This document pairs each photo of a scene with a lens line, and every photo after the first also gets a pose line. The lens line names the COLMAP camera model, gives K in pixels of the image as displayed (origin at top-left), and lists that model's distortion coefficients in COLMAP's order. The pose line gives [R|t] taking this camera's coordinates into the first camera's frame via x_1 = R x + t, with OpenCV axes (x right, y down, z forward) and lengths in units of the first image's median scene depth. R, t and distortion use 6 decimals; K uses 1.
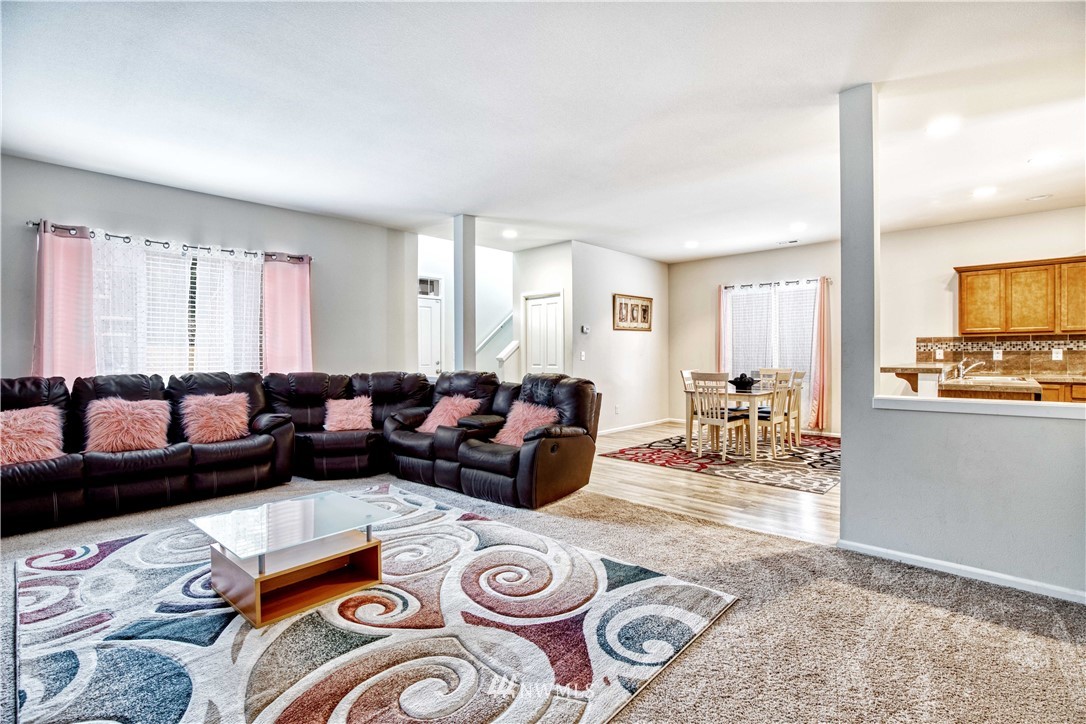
lens RADIAL K [[497.8, 0, 550.5], [0, 497.8, 361.7], [0, 0, 1]] dist [-0.034578, 0.006679]
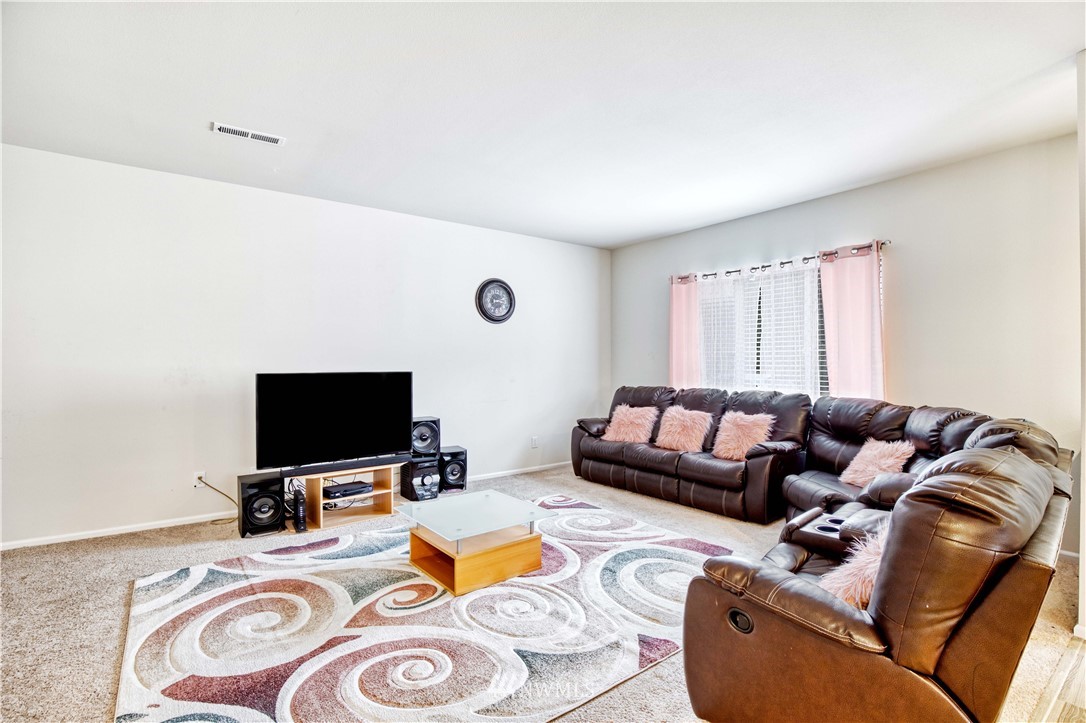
lens RADIAL K [[497.8, 0, 550.5], [0, 497.8, 361.2], [0, 0, 1]] dist [-0.034578, 0.006679]
pose [[-0.179698, 0.002361, -0.983719, 0.316026], [-0.010384, 0.999937, 0.004297, -0.032611], [0.983667, 0.010987, -0.179662, 0.652036]]
